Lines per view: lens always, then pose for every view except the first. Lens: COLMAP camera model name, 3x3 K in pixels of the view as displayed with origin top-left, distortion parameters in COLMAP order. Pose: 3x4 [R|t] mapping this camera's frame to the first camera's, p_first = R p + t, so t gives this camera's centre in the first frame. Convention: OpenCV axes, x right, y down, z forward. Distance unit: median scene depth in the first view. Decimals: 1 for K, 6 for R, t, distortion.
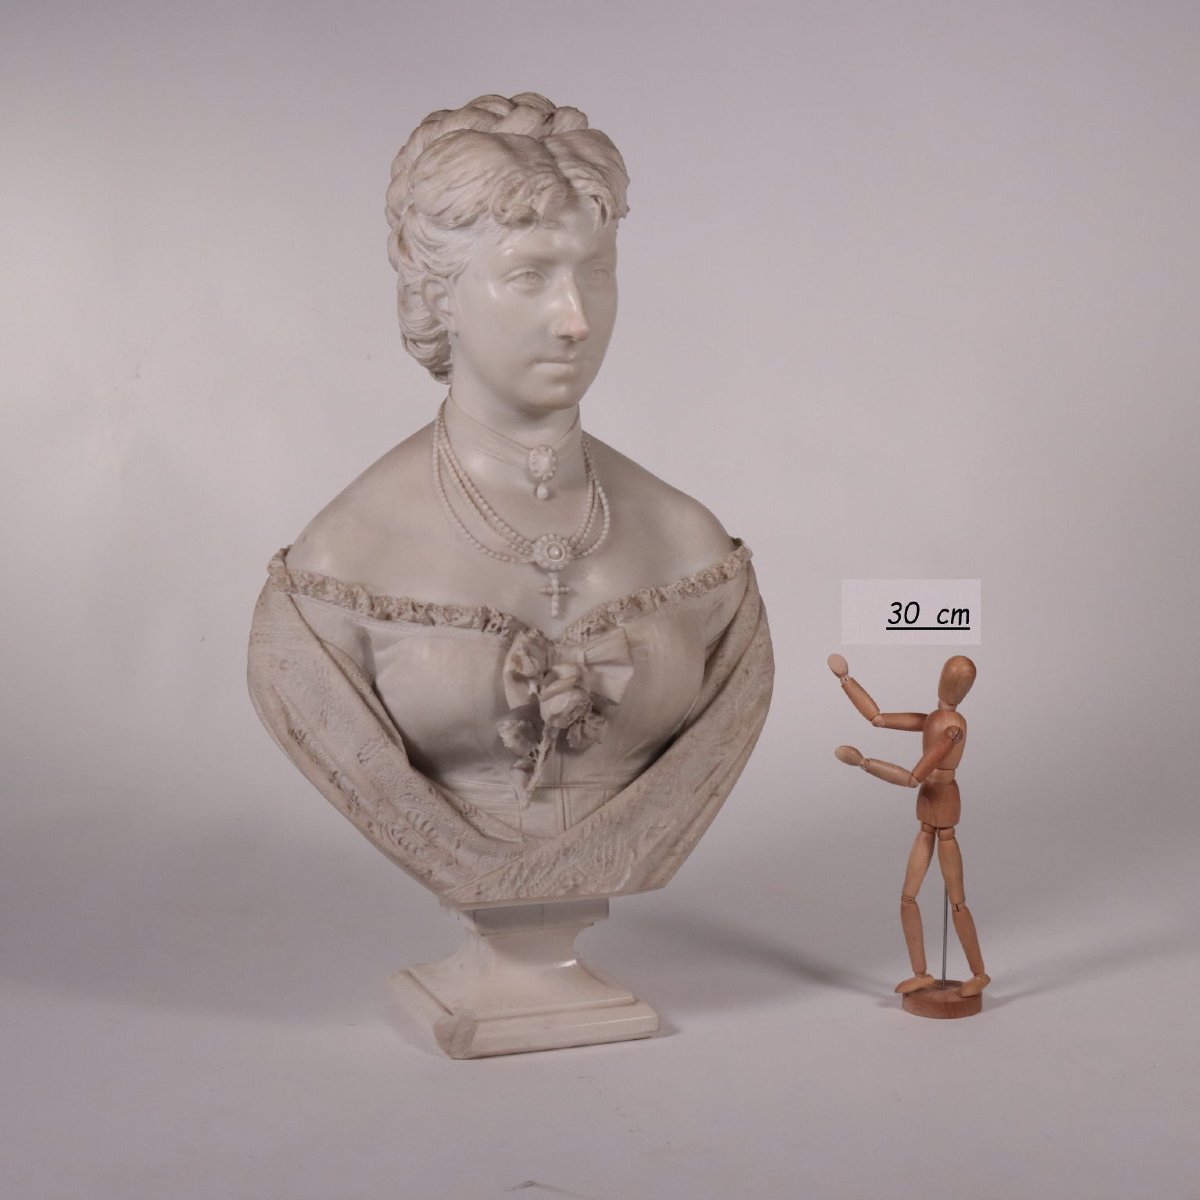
lens RADIAL K [[2340.2, 0, 599.3], [0, 2340.2, 643.6], [0, 0, 1]] dist [-0.026543, 0.057496]
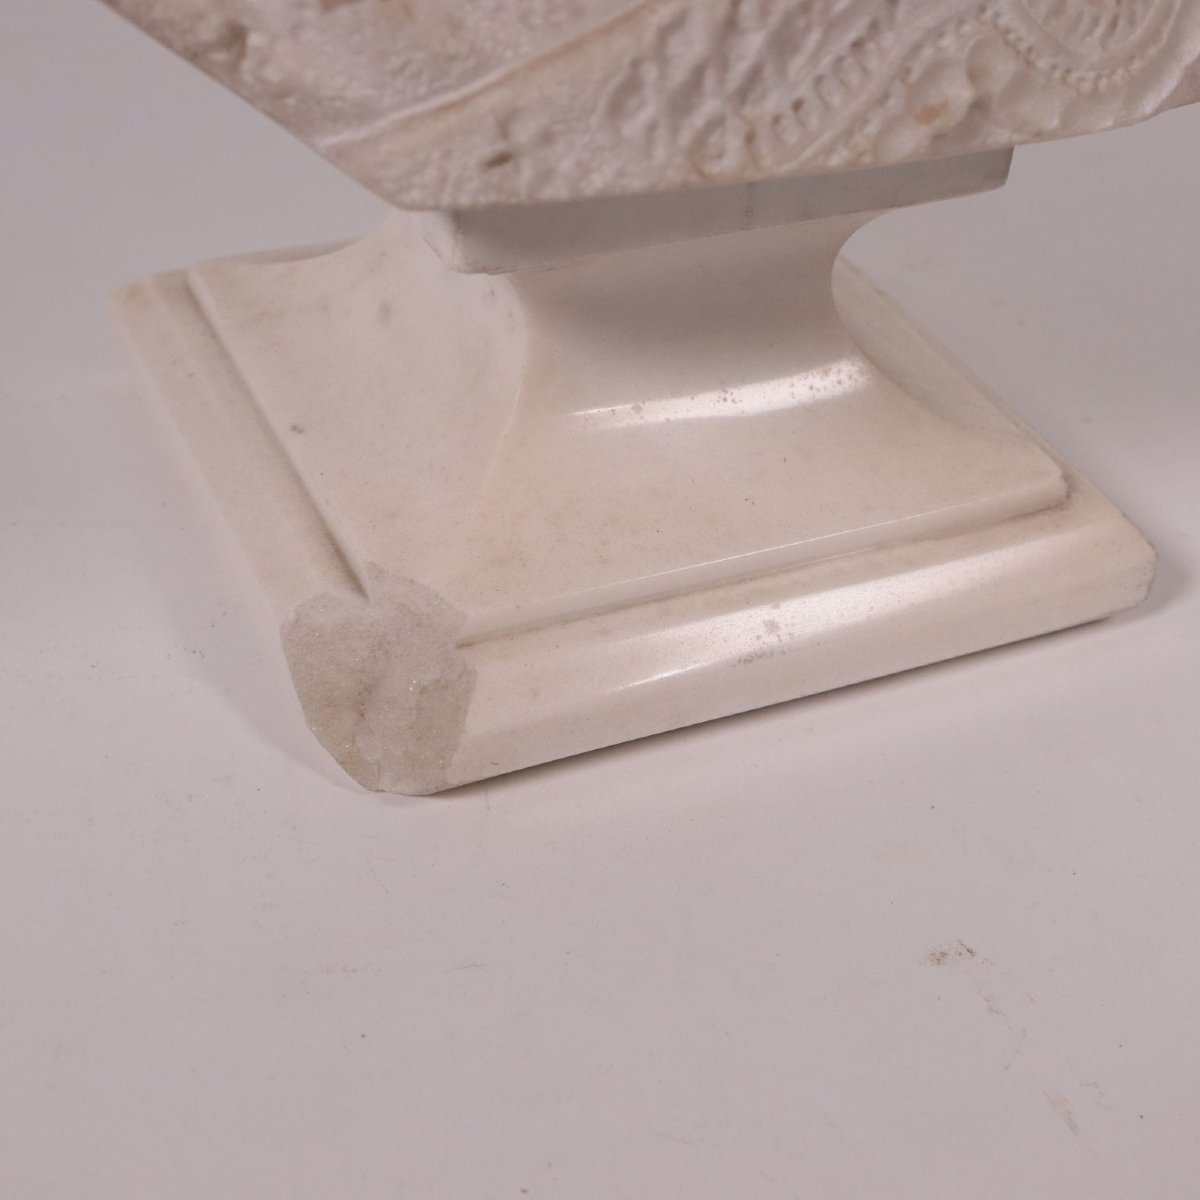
lens RADIAL K [[2006.4, 0, 600.0], [0, 2006.4, 600.0], [0, 0, 1]] dist [0.003514, -0.000192]
pose [[0.996664, 0.001261, 0.081609, -0.056320], [-0.042569, 0.861149, 0.506568, 0.054438], [-0.069639, -0.508352, 0.858329, 0.834748]]
